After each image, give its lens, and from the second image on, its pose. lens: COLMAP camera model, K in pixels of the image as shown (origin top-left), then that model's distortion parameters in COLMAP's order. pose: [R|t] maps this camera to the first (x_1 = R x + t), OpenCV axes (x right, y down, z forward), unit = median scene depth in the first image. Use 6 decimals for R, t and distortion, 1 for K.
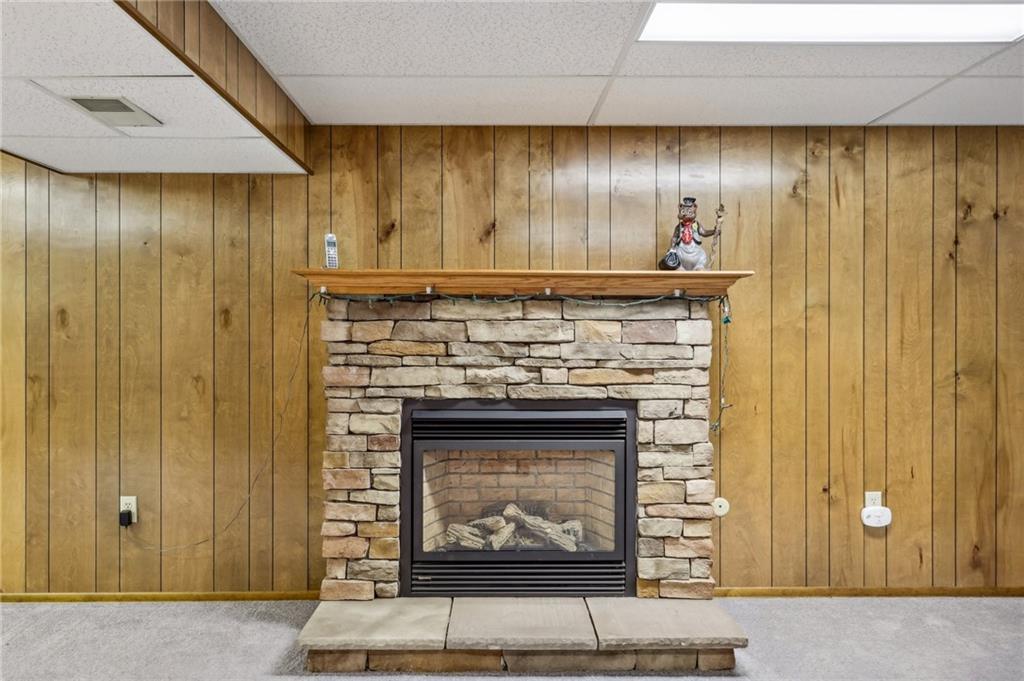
lens RADIAL K [[752.4, 0, 510.3], [0, 752.4, 341.1], [0, 0, 1]] dist [0.000895, 0.006073]
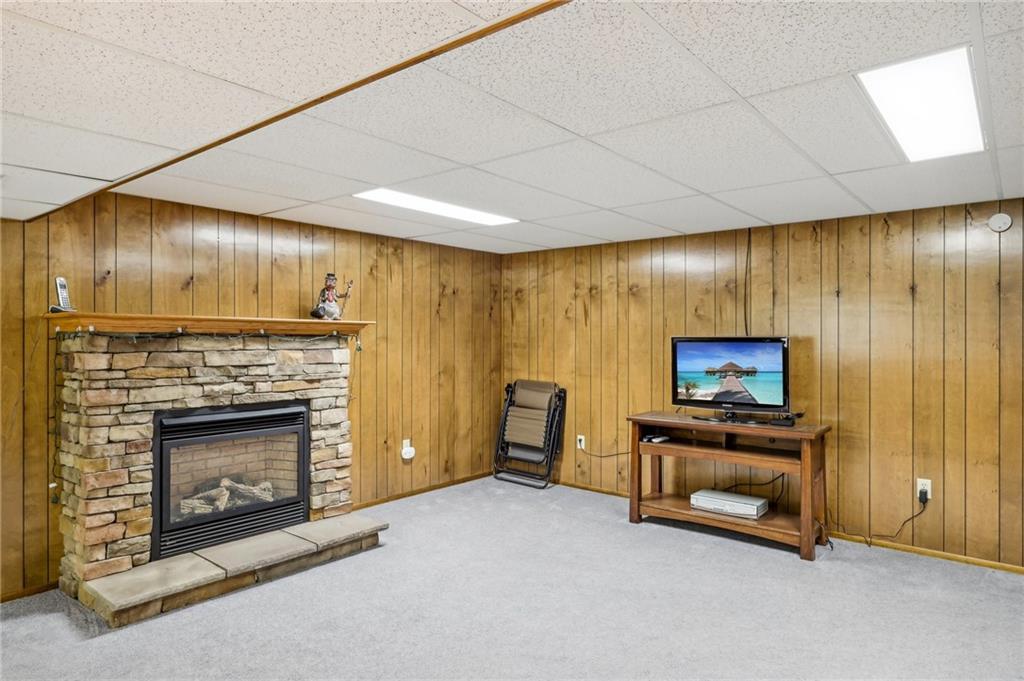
lens RADIAL K [[613.5, 0, 511.9], [0, 613.5, 338.4], [0, 0, 1]] dist [0.005679, 0.001535]
pose [[0.645032, 0.001650, 0.764154, -0.558983], [-0.002689, 0.999996, 0.000111, -0.052729], [-0.764151, -0.002126, 0.645034, -0.176204]]
